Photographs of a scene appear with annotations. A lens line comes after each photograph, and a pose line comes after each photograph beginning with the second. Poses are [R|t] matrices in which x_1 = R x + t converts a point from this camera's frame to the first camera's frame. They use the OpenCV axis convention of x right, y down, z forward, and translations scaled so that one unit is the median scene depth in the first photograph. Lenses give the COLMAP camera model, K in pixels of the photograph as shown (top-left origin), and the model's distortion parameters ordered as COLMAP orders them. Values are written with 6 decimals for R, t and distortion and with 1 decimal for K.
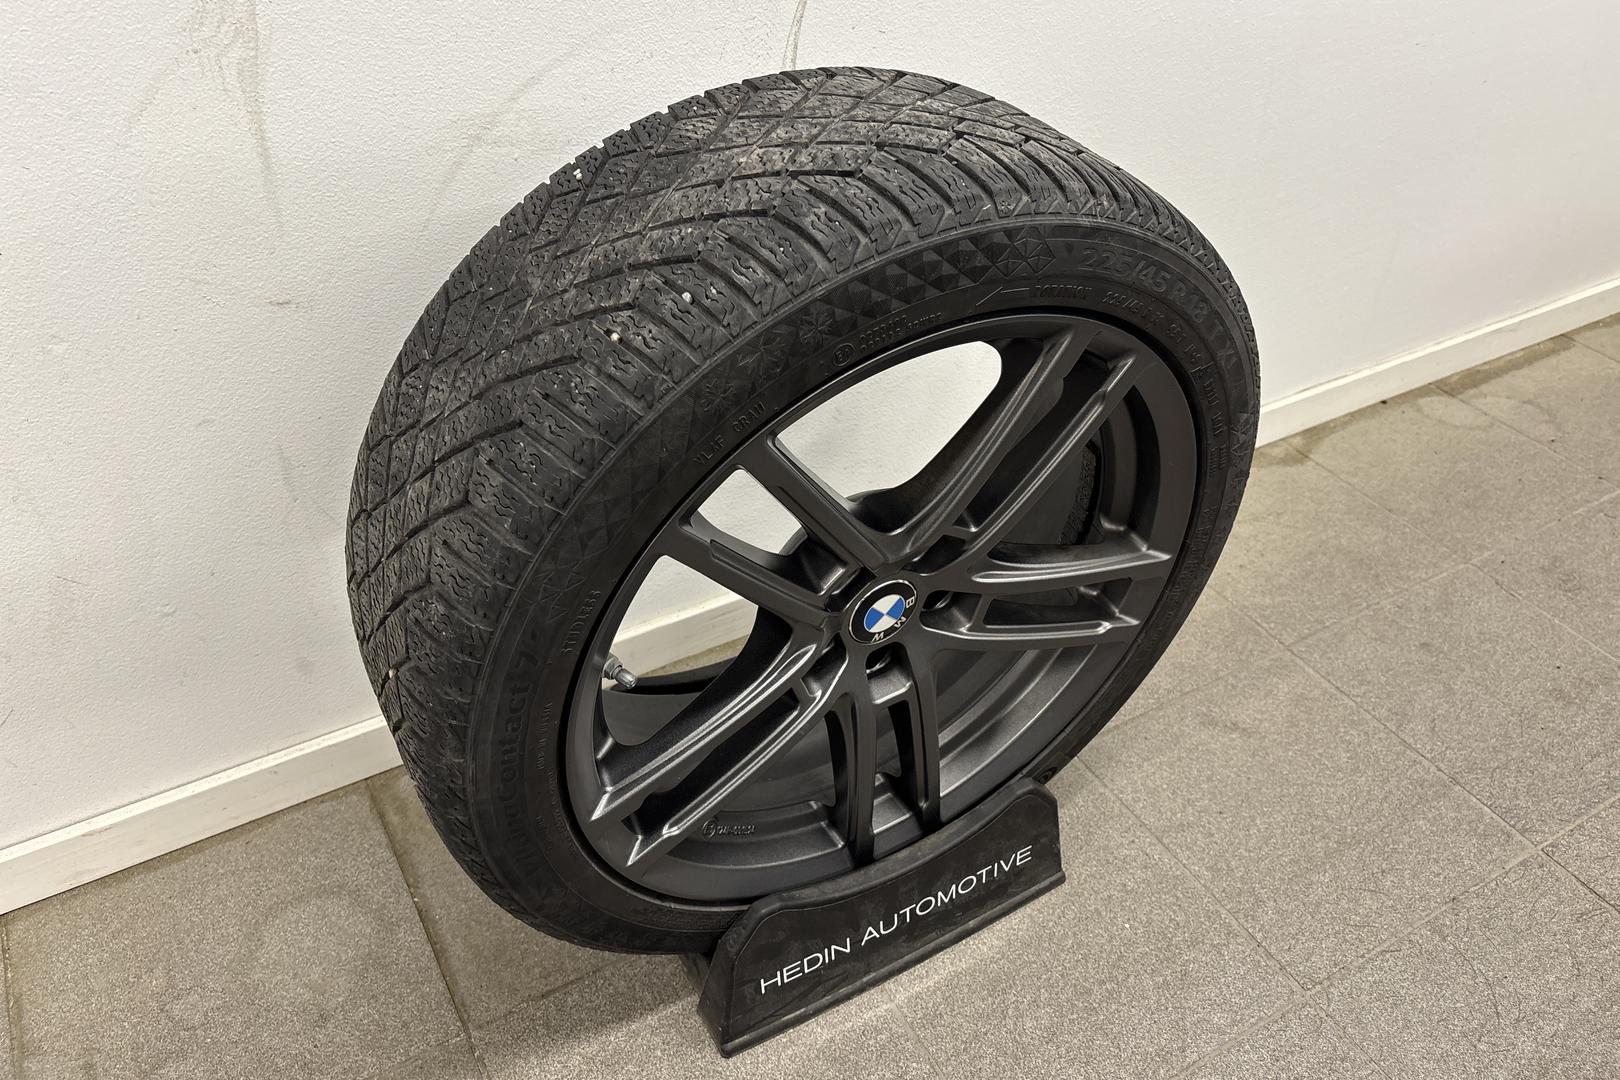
lens RADIAL K [[1164.1, 0, 810.0], [0, 1164.1, 540.0], [0, 0, 1]] dist [0.054586, -0.038280]
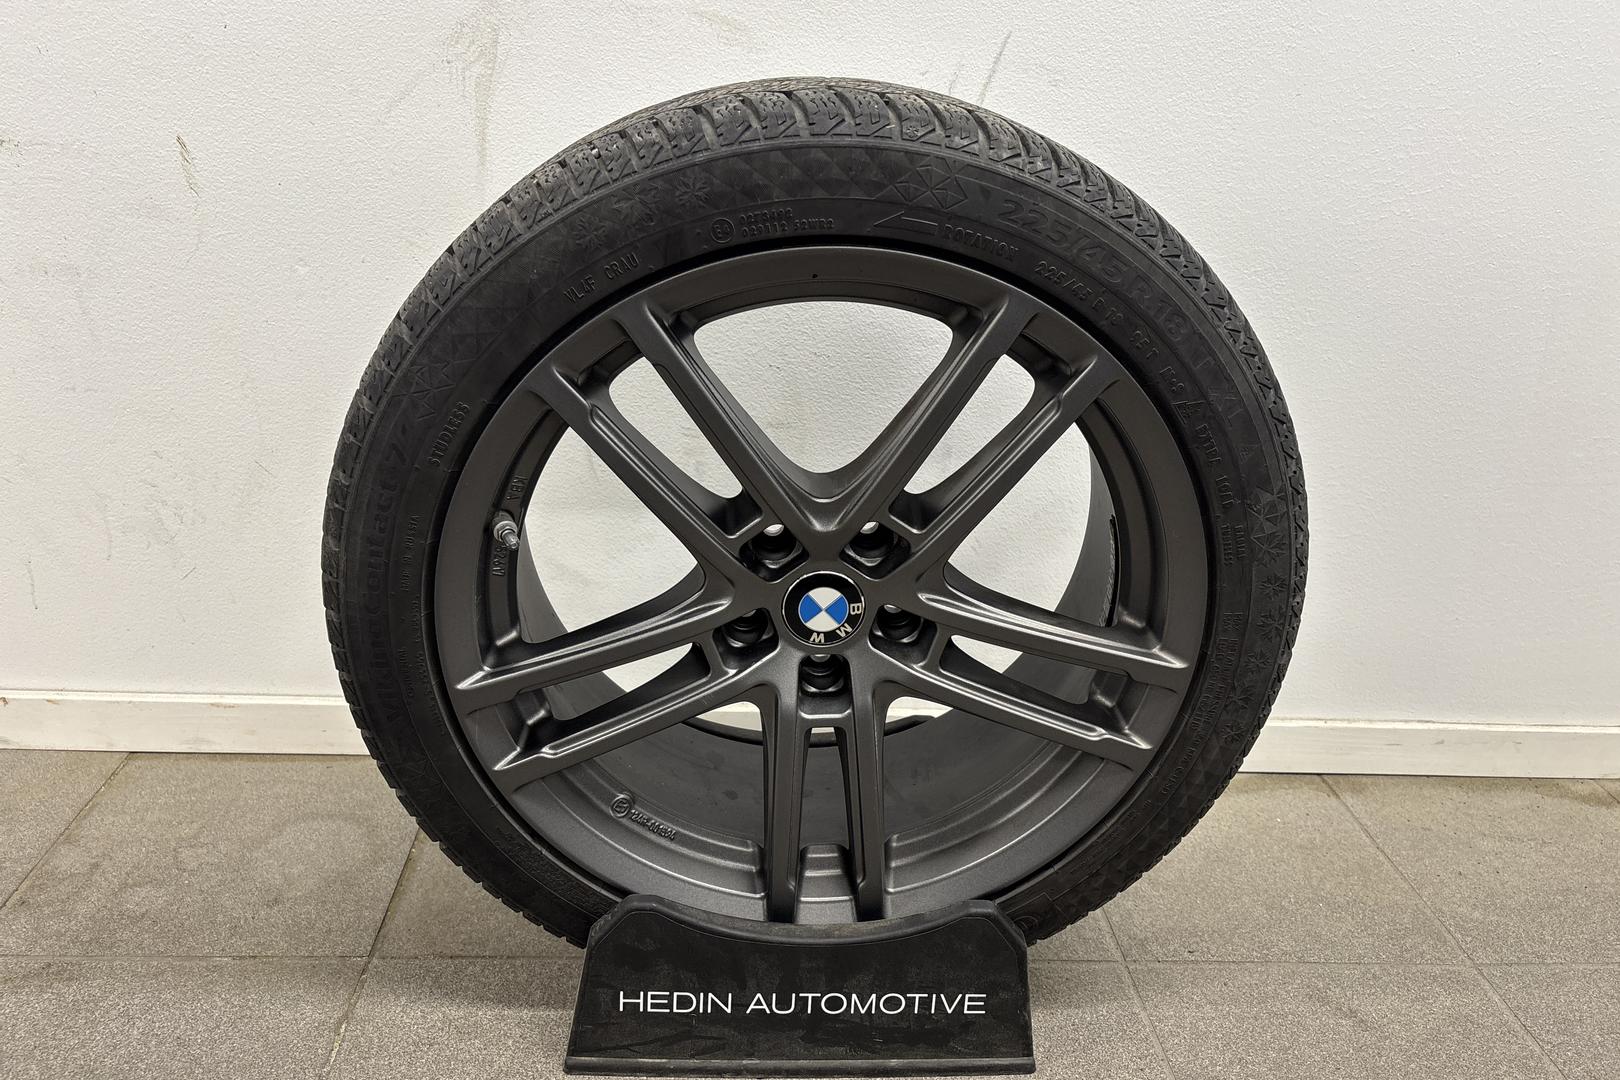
lens RADIAL K [[1163.8, 0, 810.0], [0, 1163.8, 540.0], [0, 0, 1]] dist [0.036302, -0.001188]
pose [[0.901185, 0.199937, -0.384567, 0.421577], [-0.303013, 0.925026, -0.229151, 0.239139], [0.309918, 0.323036, 0.894203, 0.122437]]
